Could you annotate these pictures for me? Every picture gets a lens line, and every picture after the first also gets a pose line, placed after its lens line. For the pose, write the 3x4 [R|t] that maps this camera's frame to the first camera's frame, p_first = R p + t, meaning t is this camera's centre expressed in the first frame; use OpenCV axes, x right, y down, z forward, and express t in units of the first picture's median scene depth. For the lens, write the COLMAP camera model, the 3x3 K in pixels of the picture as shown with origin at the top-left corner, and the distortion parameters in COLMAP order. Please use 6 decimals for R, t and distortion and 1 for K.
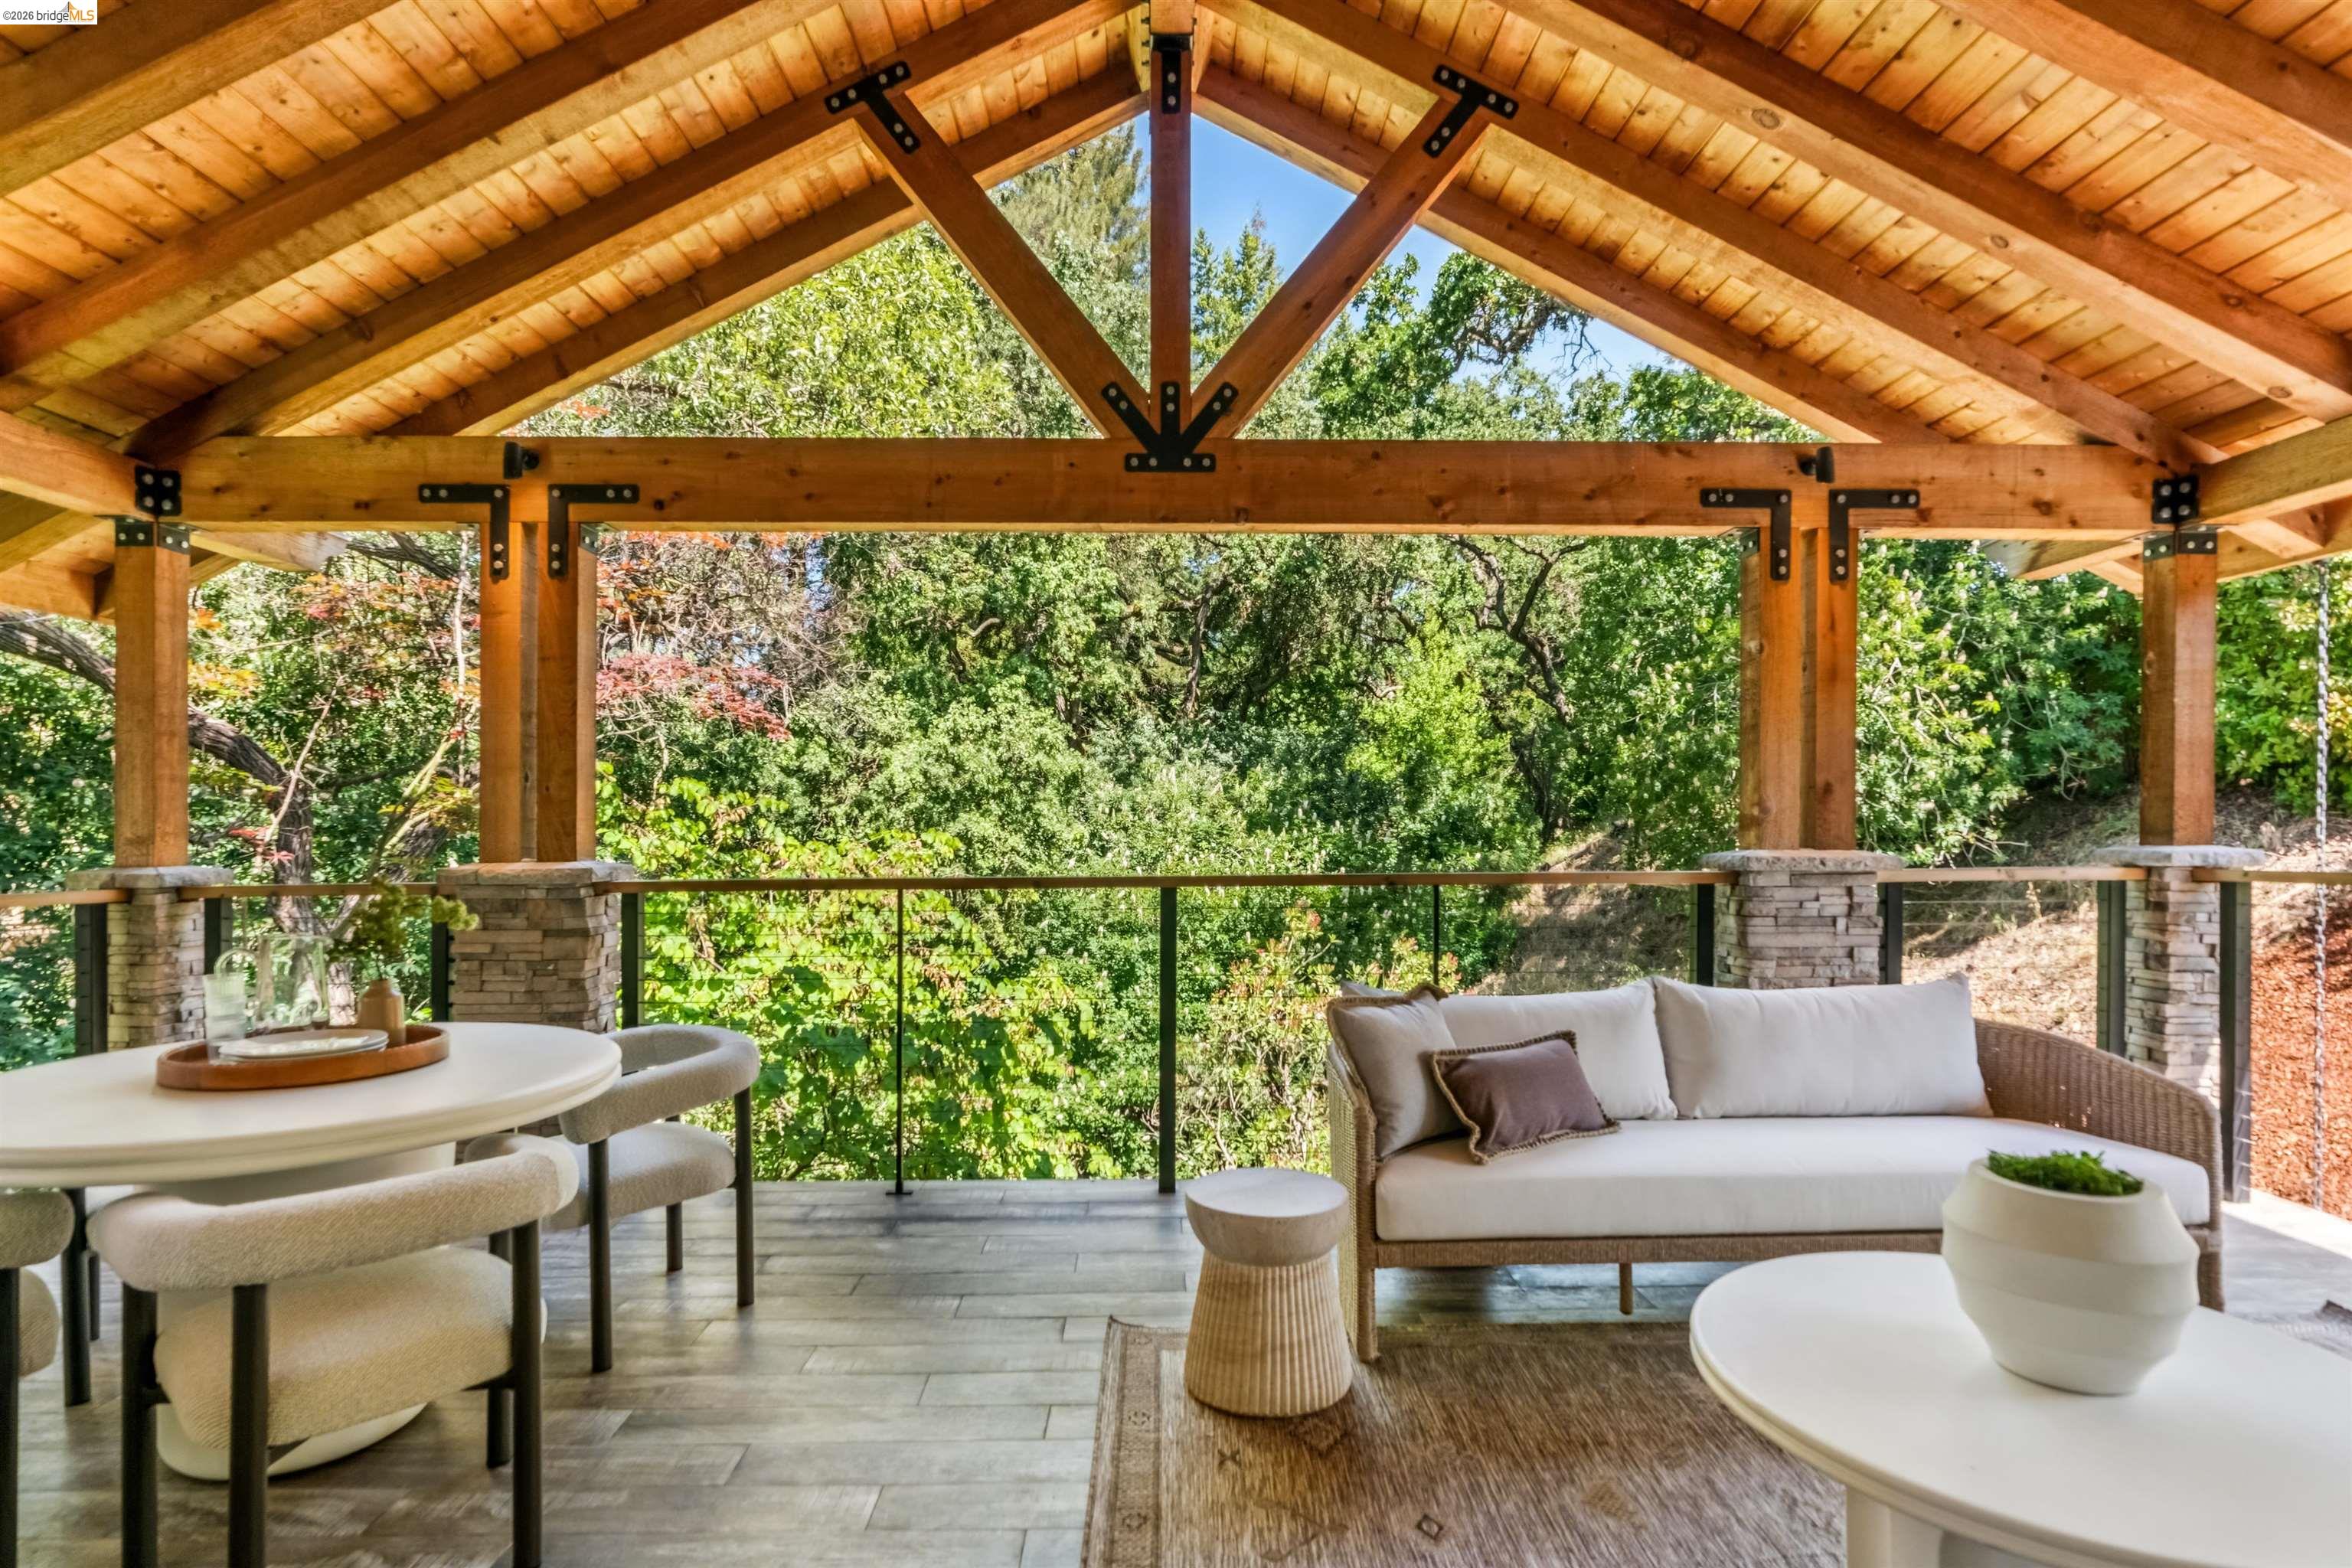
lens RADIAL K [[1167.2, 0, 1167.9], [0, 1167.2, 830.7], [0, 0, 1]] dist [-0.008697, 0.001686]
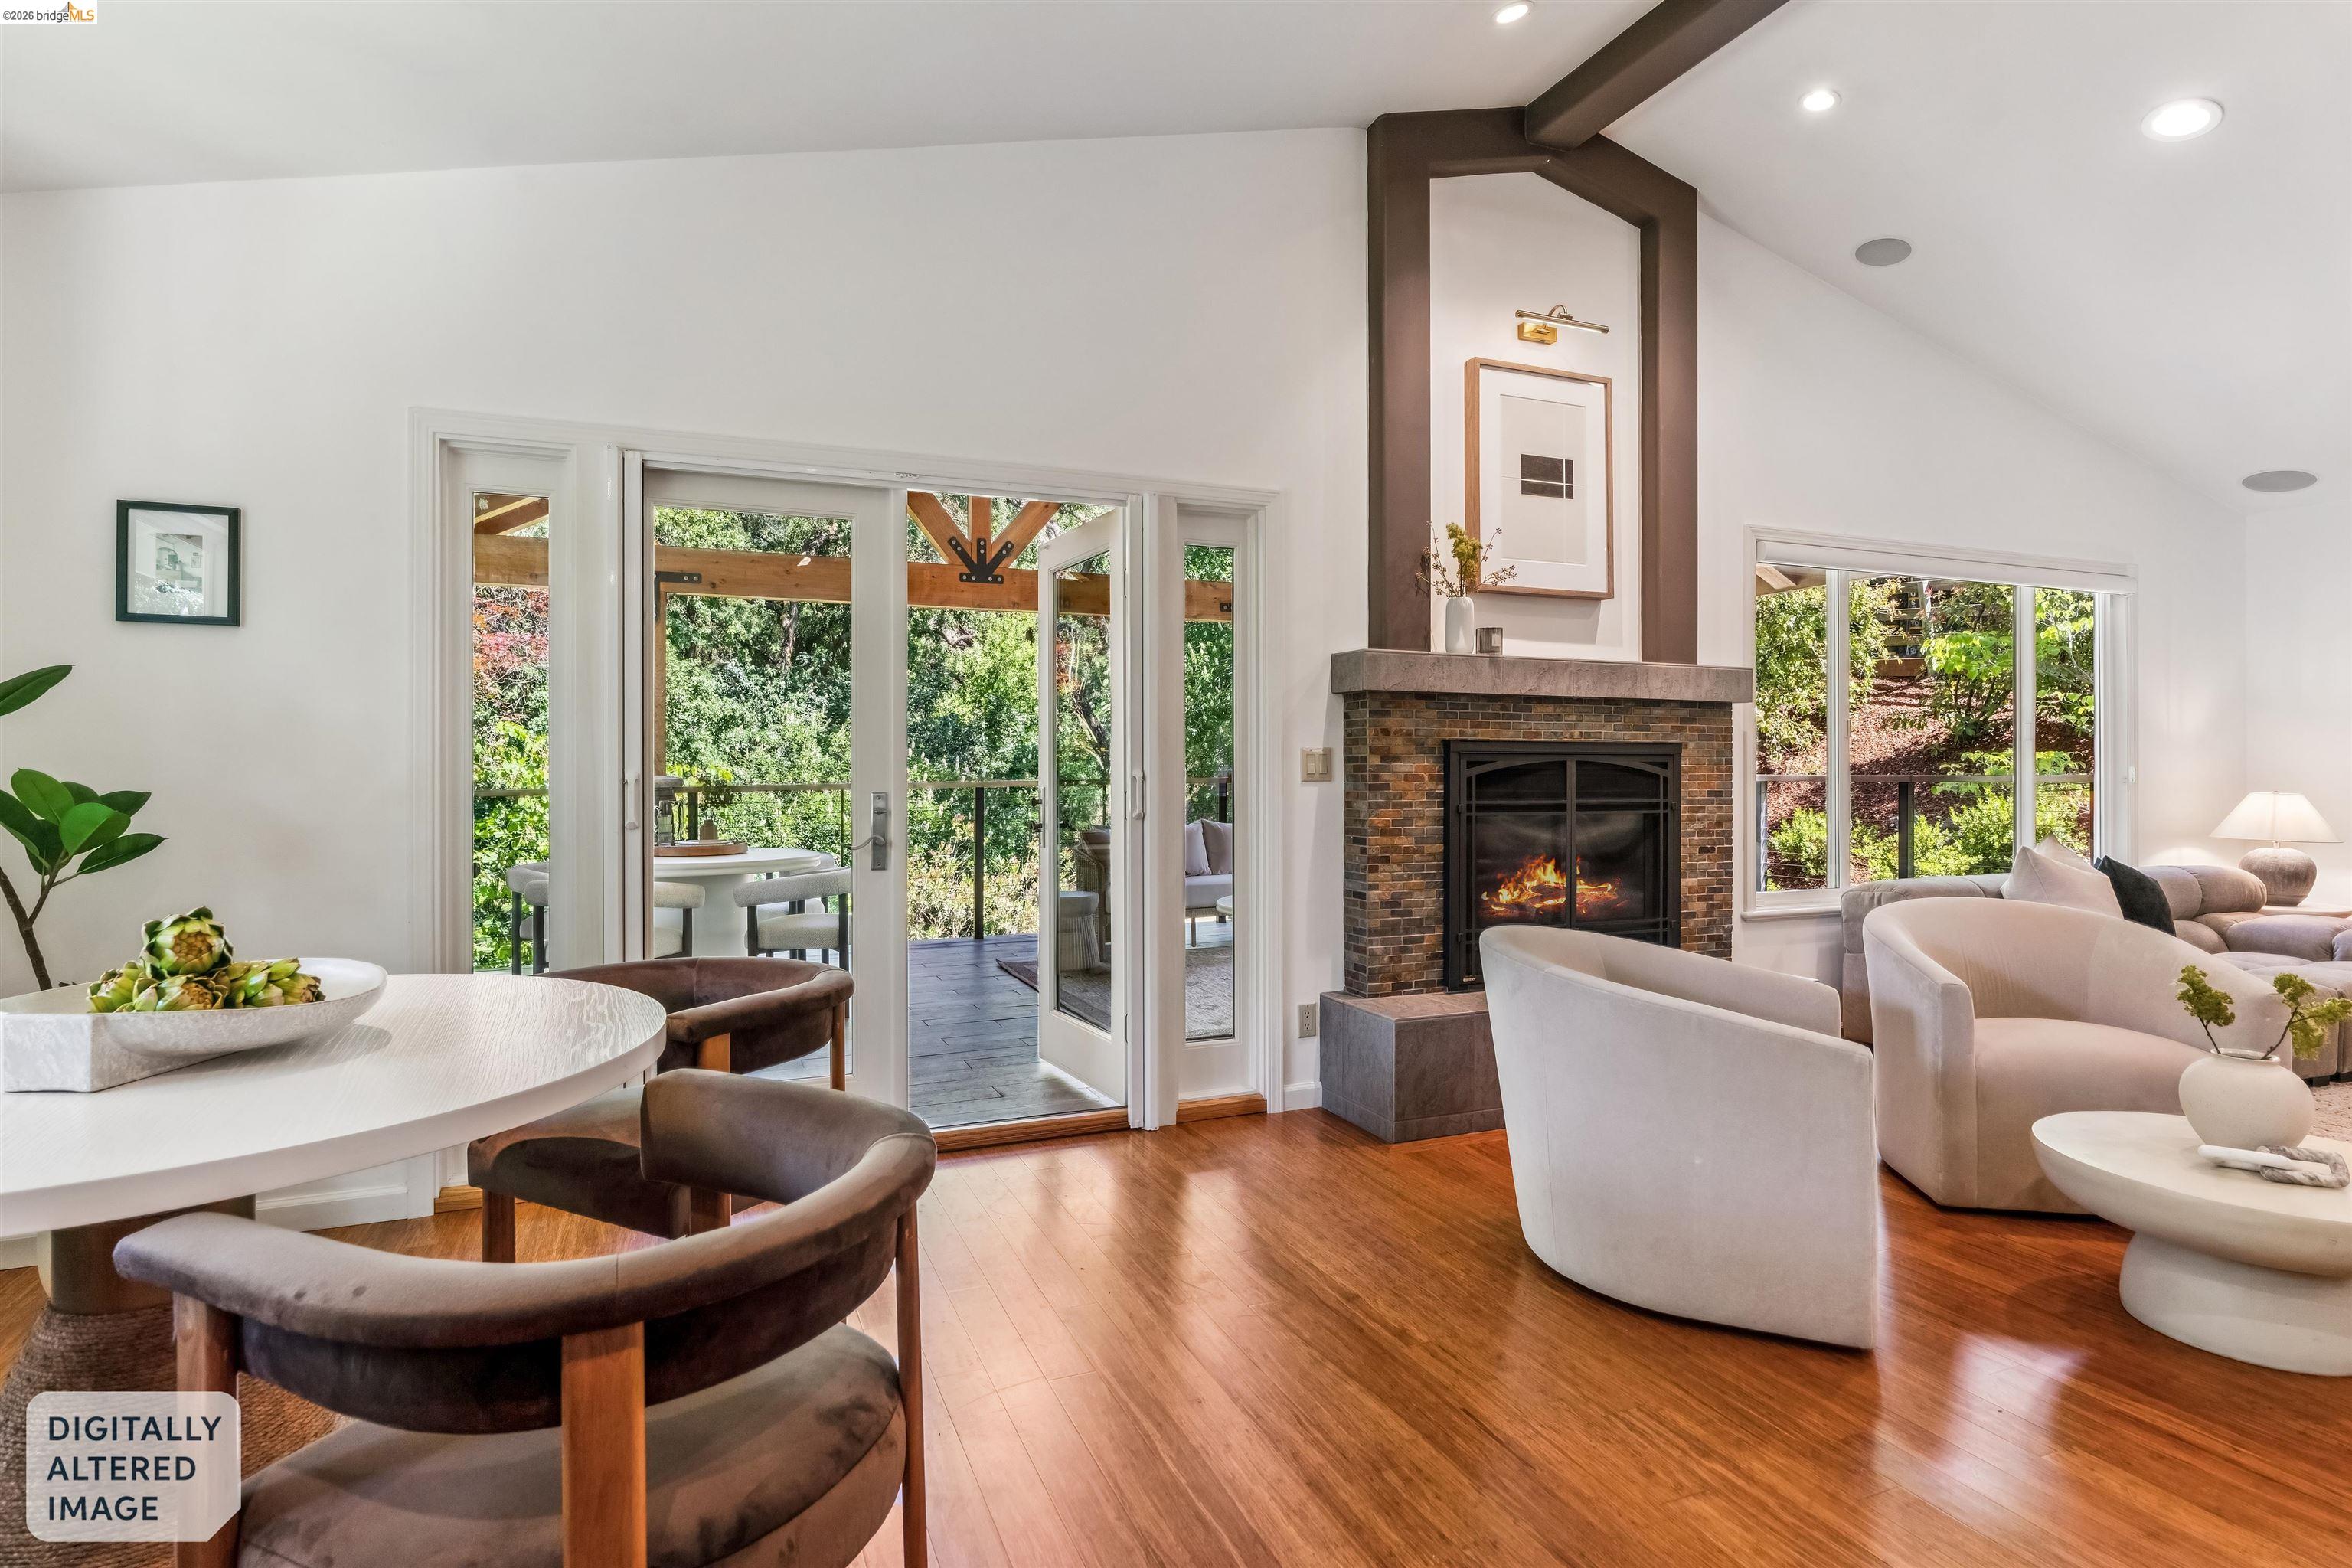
lens RADIAL K [[1234.4, 0, 1167.9], [0, 1234.4, 781.4], [0, 0, 1]] dist [-0.003621, -0.000181]
pose [[0.928040, -0.007692, 0.372400, -0.184415], [0.004637, 0.999948, 0.009098, 0.007255], [-0.372451, -0.006717, 0.928028, -0.410905]]
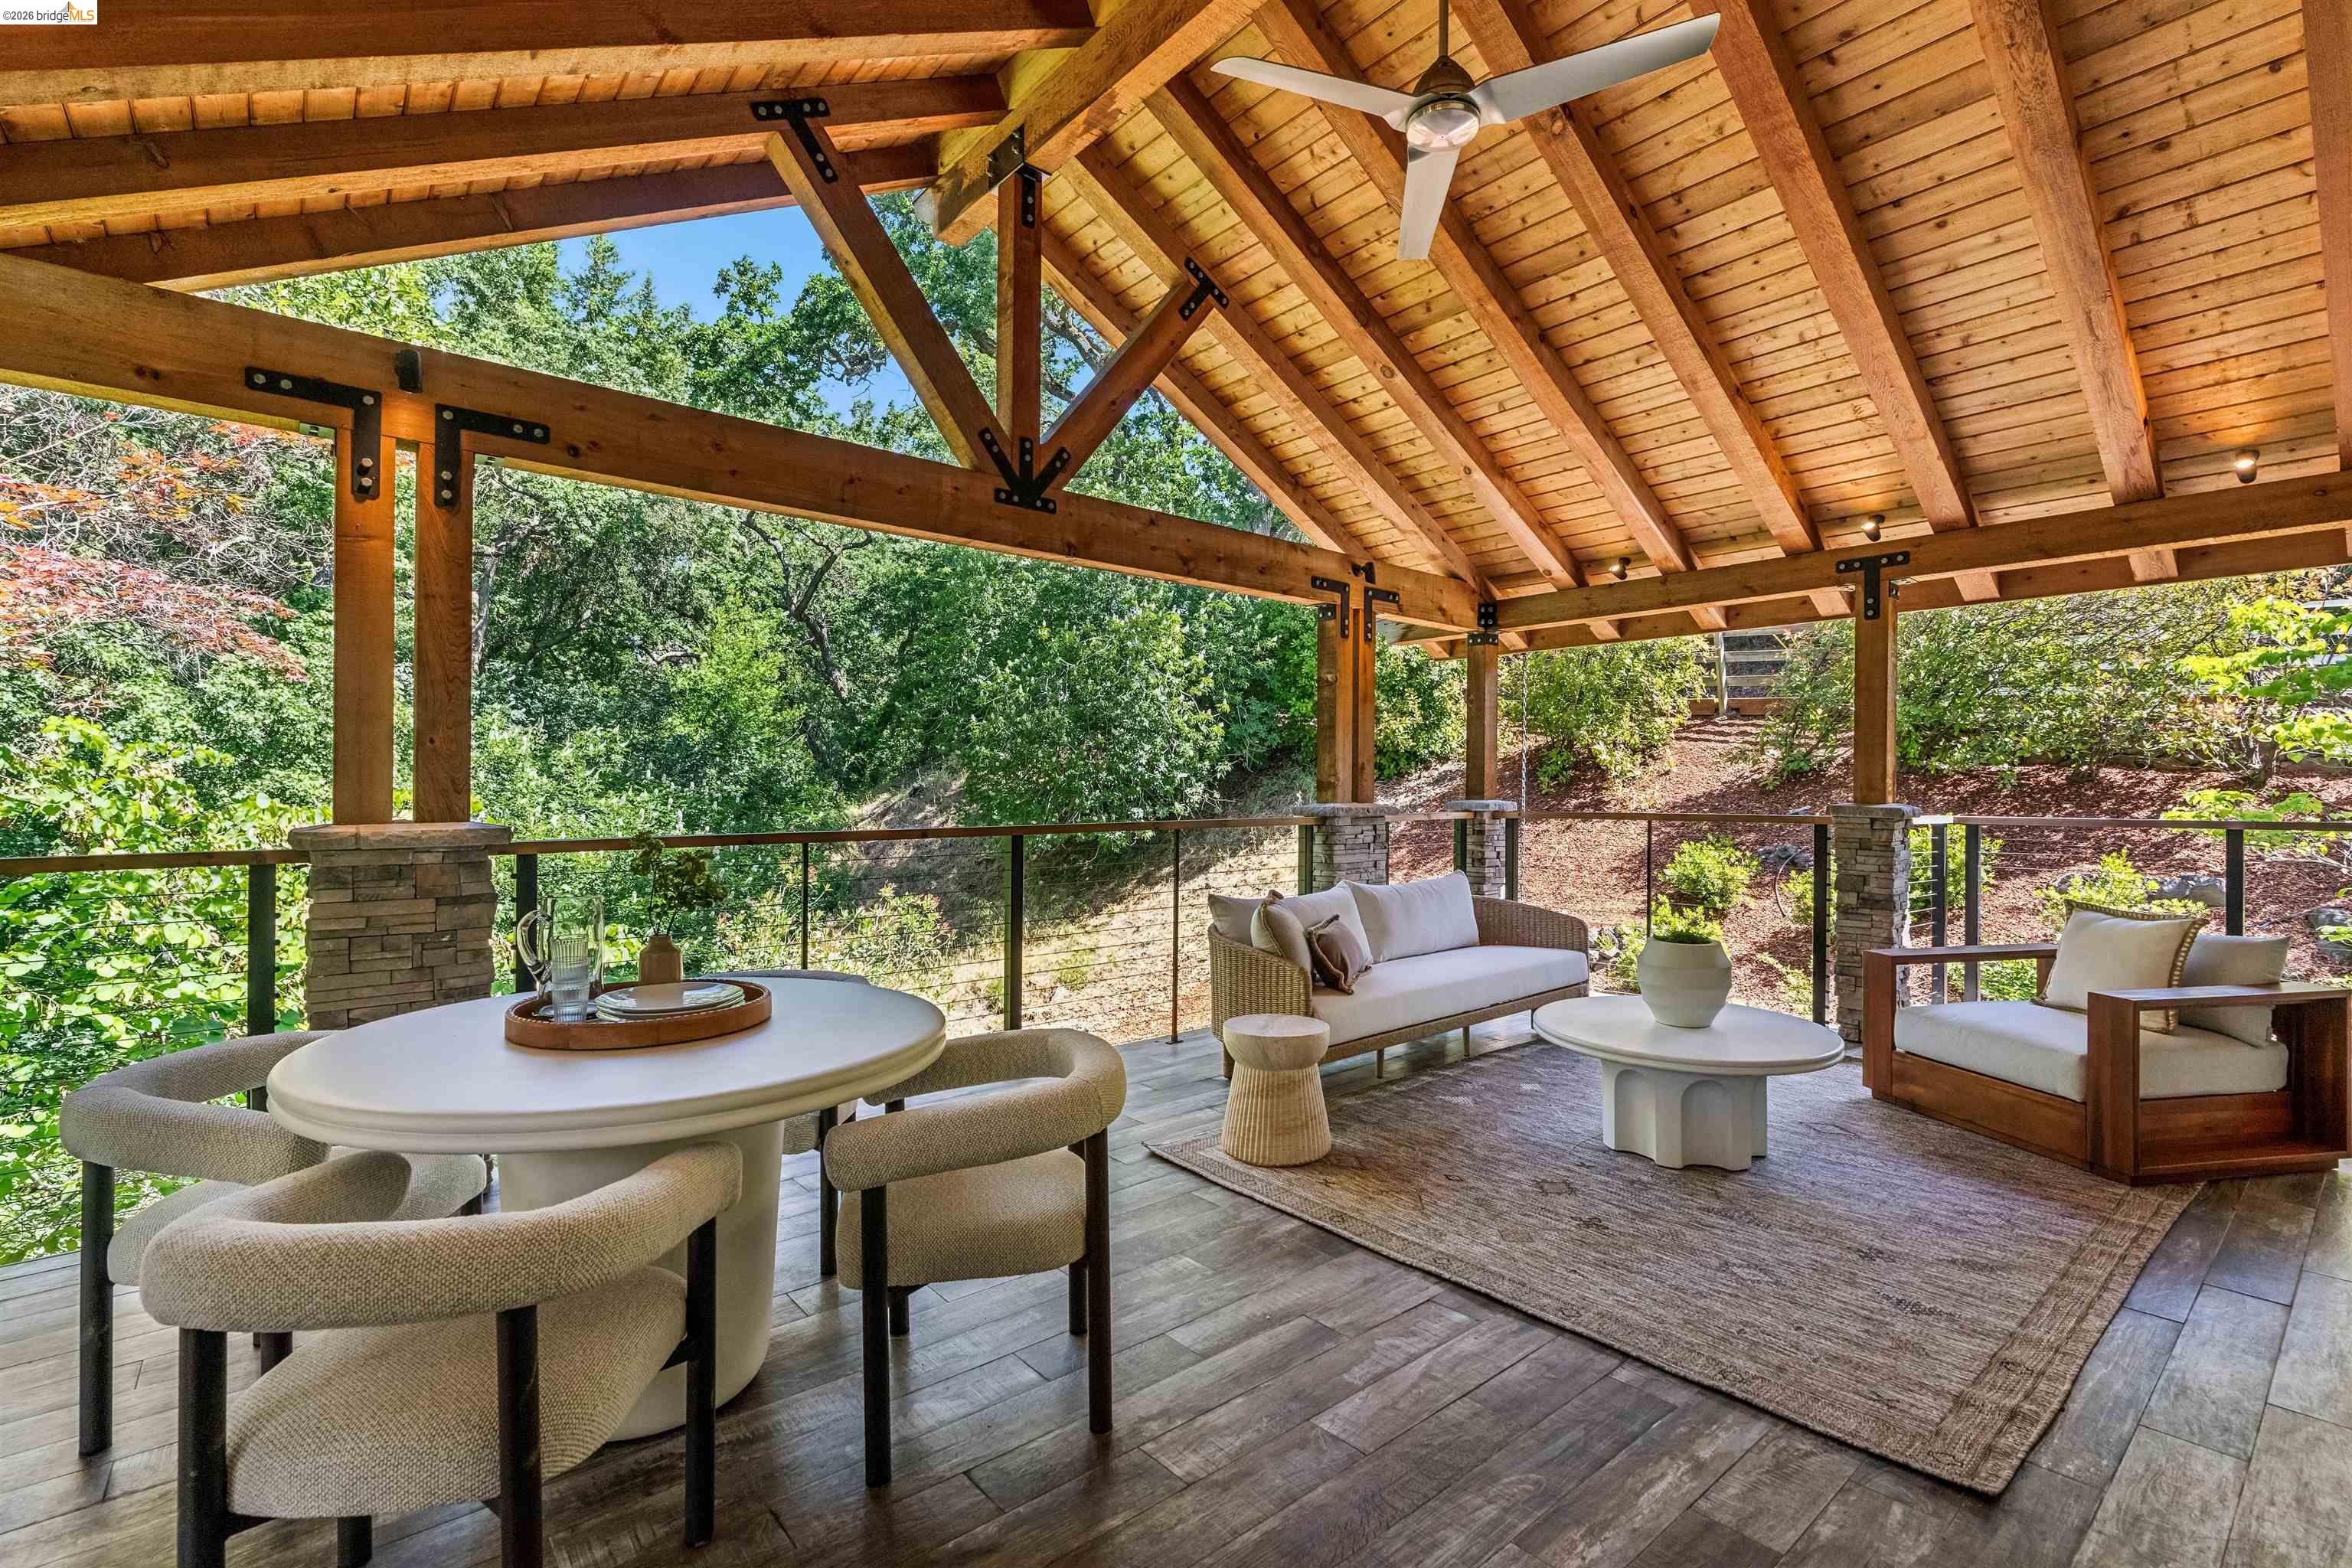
lens RADIAL K [[1065.4, 0, 1165.0], [0, 1065.4, 787.6], [0, 0, 1]] dist [-0.009232, 0.003521]
pose [[0.770223, 0.004457, 0.637759, -0.229110], [-0.001605, 0.999986, -0.005050, 0.001053], [-0.637773, 0.002866, 0.770219, 0.003510]]
